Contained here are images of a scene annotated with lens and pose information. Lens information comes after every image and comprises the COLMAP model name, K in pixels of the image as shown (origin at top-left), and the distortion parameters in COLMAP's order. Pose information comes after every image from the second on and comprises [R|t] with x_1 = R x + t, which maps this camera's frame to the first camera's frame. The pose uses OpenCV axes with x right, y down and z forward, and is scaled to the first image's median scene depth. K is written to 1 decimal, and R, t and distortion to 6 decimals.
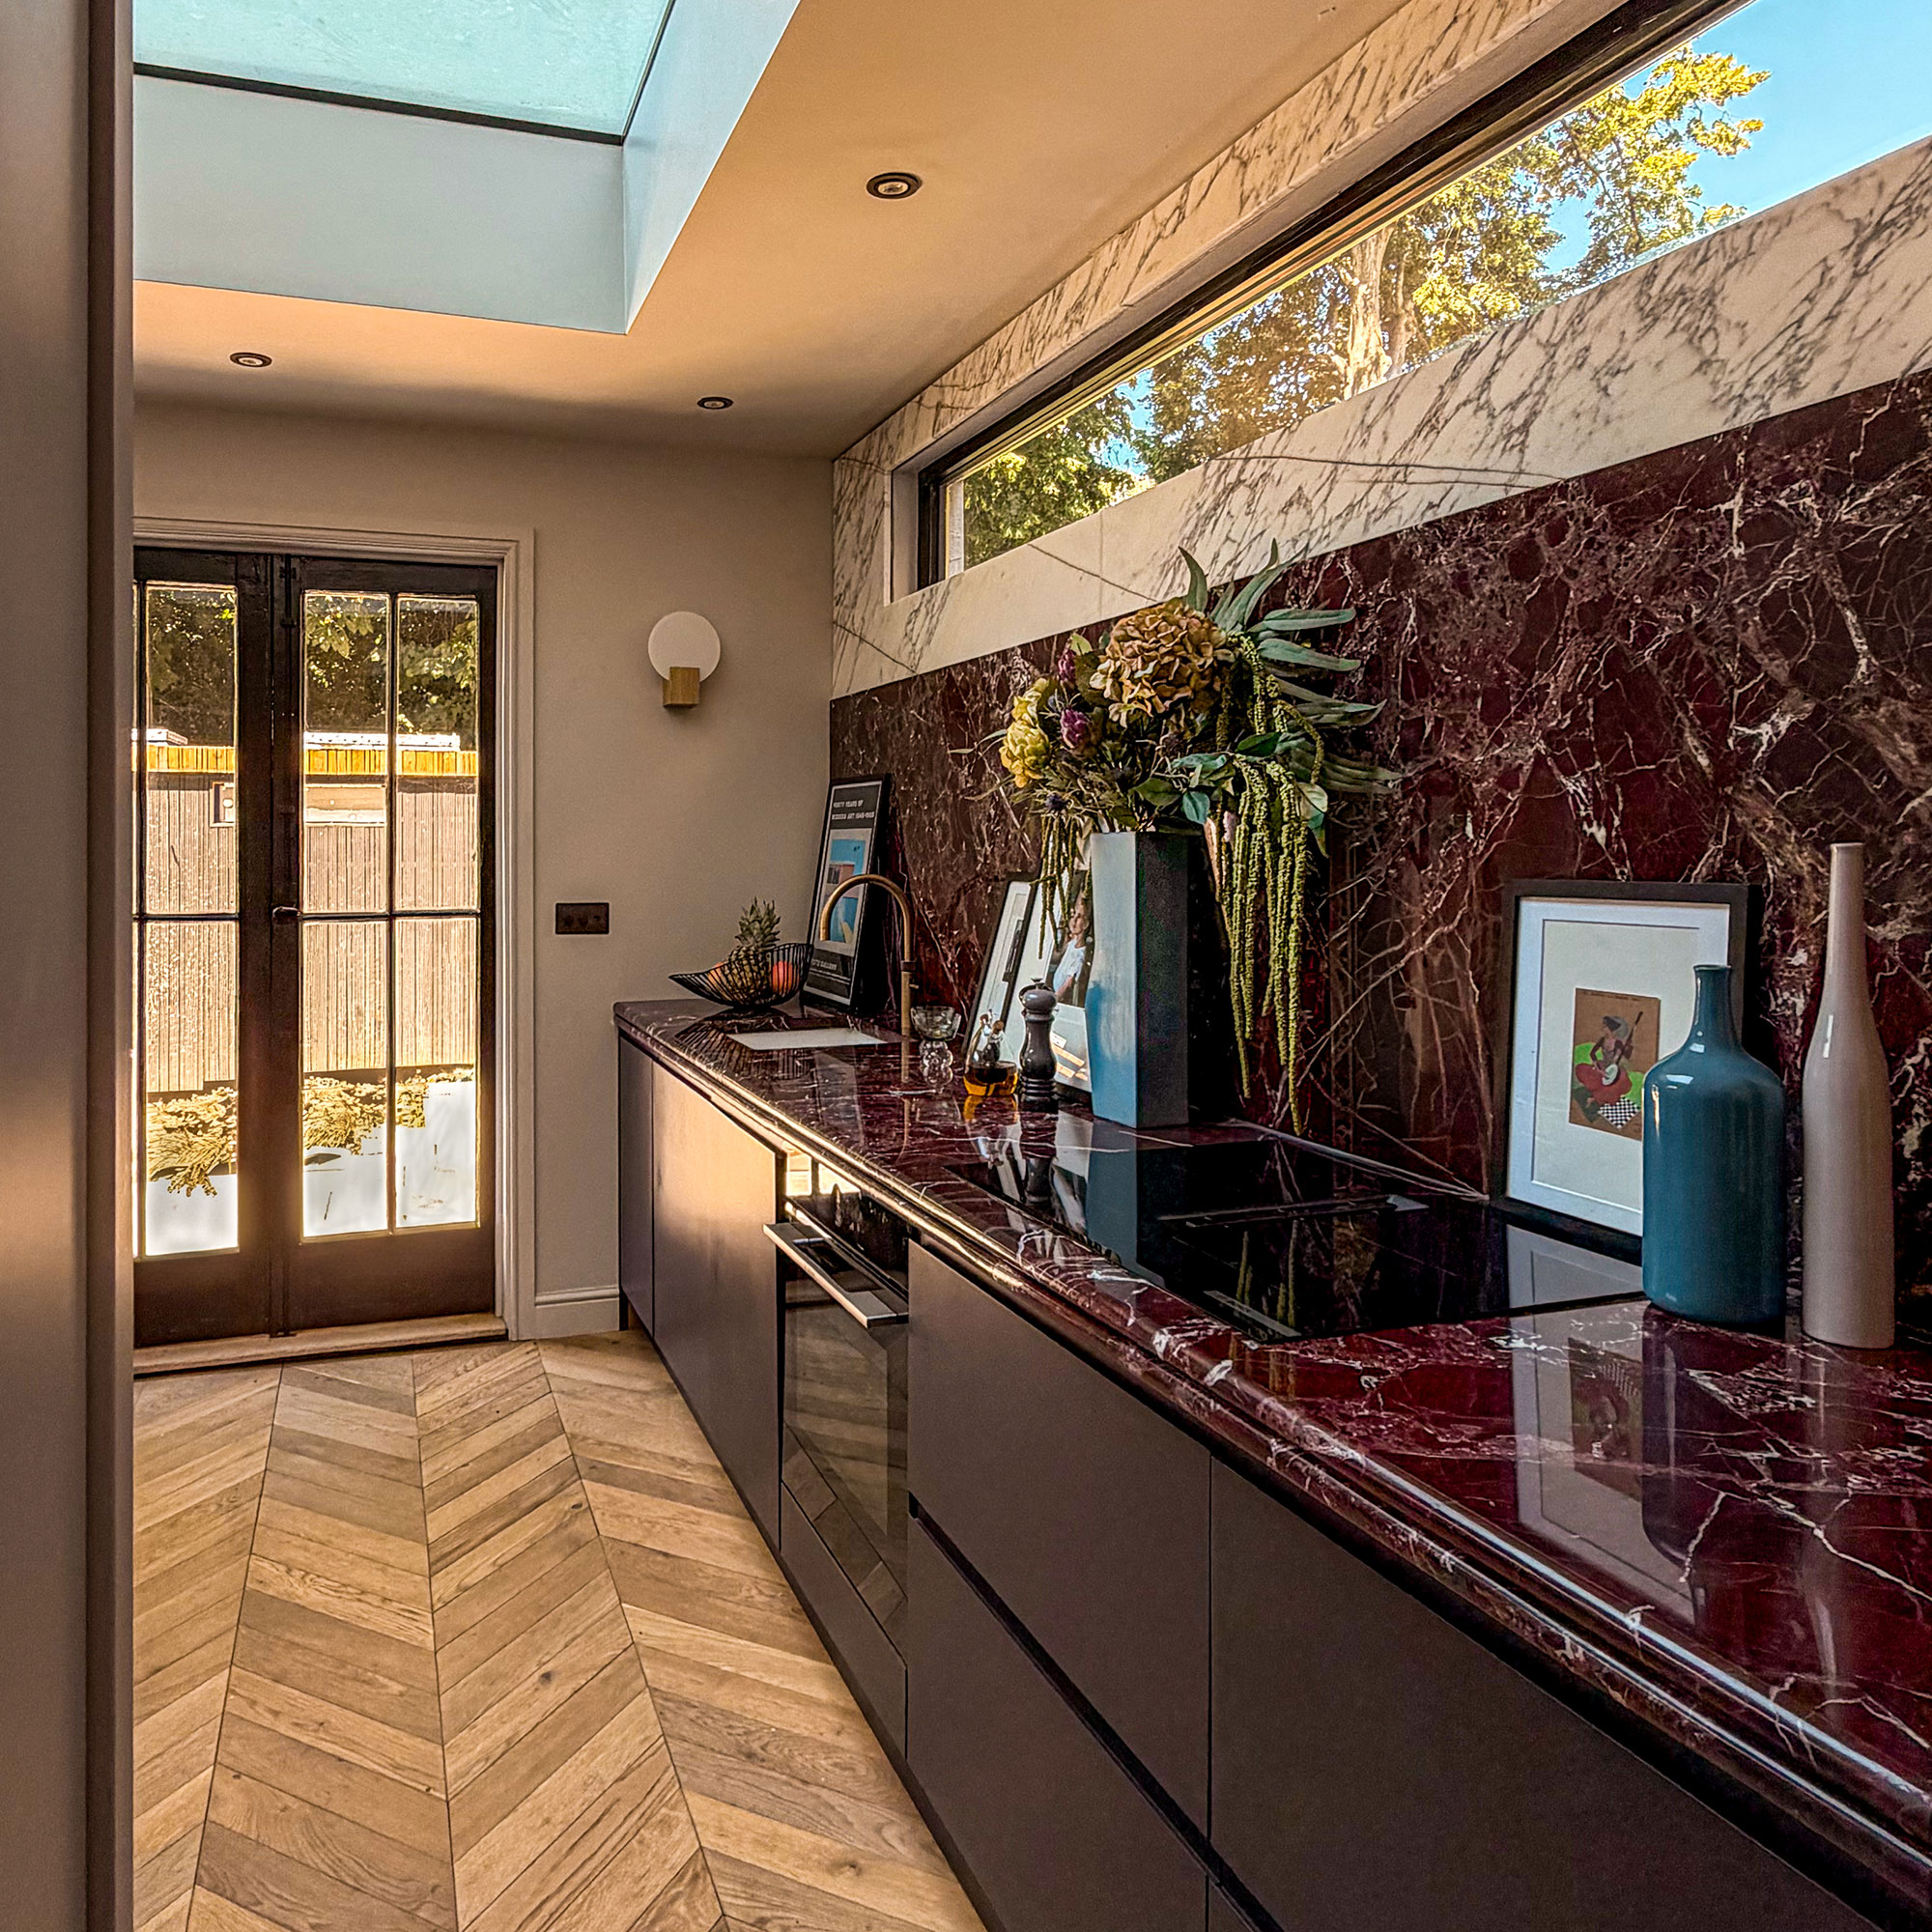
lens RADIAL K [[1373.6, 0, 958.8], [0, 1373.6, 877.1], [0, 0, 1]] dist [-0.005242, 0.012569]
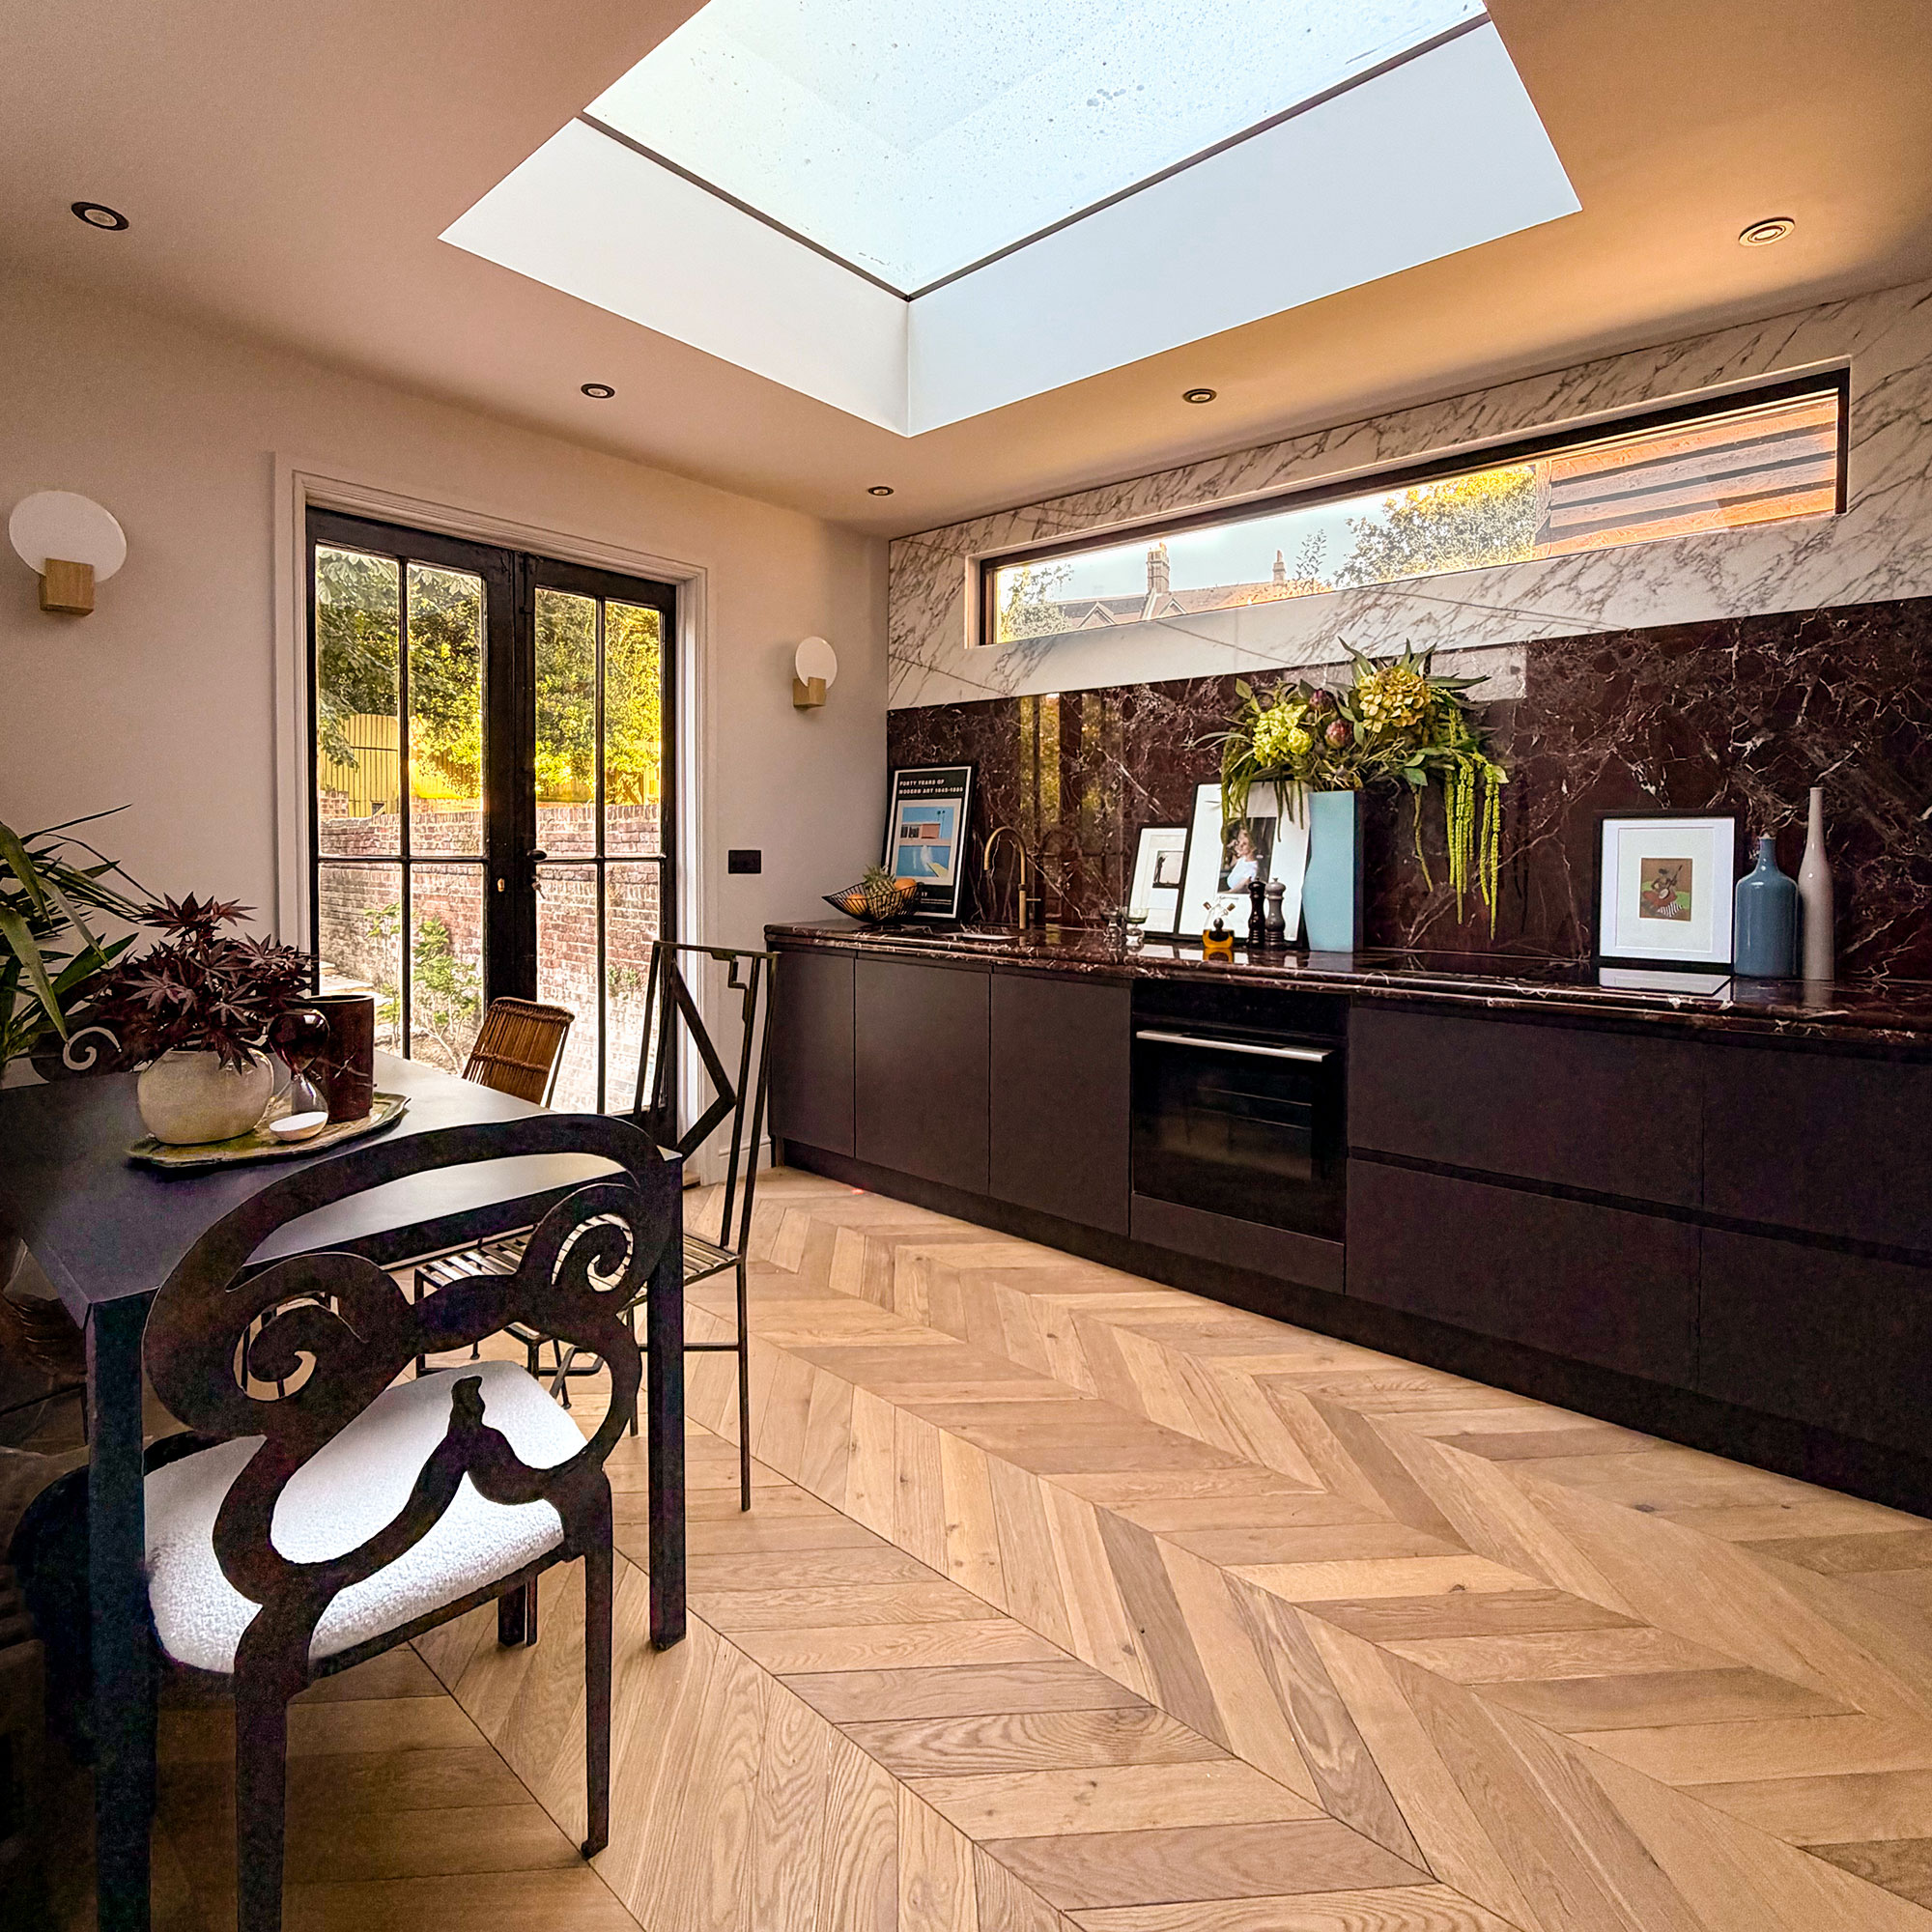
lens RADIAL K [[974.6, 0, 1037.4], [0, 974.6, 884.0], [0, 0, 1]] dist [0.002851, -0.000739]
pose [[0.867953, -0.018295, 0.496310, -1.106716], [0.008527, 0.999723, 0.021939, 0.073984], [-0.496574, -0.014810, 0.867868, 0.098047]]
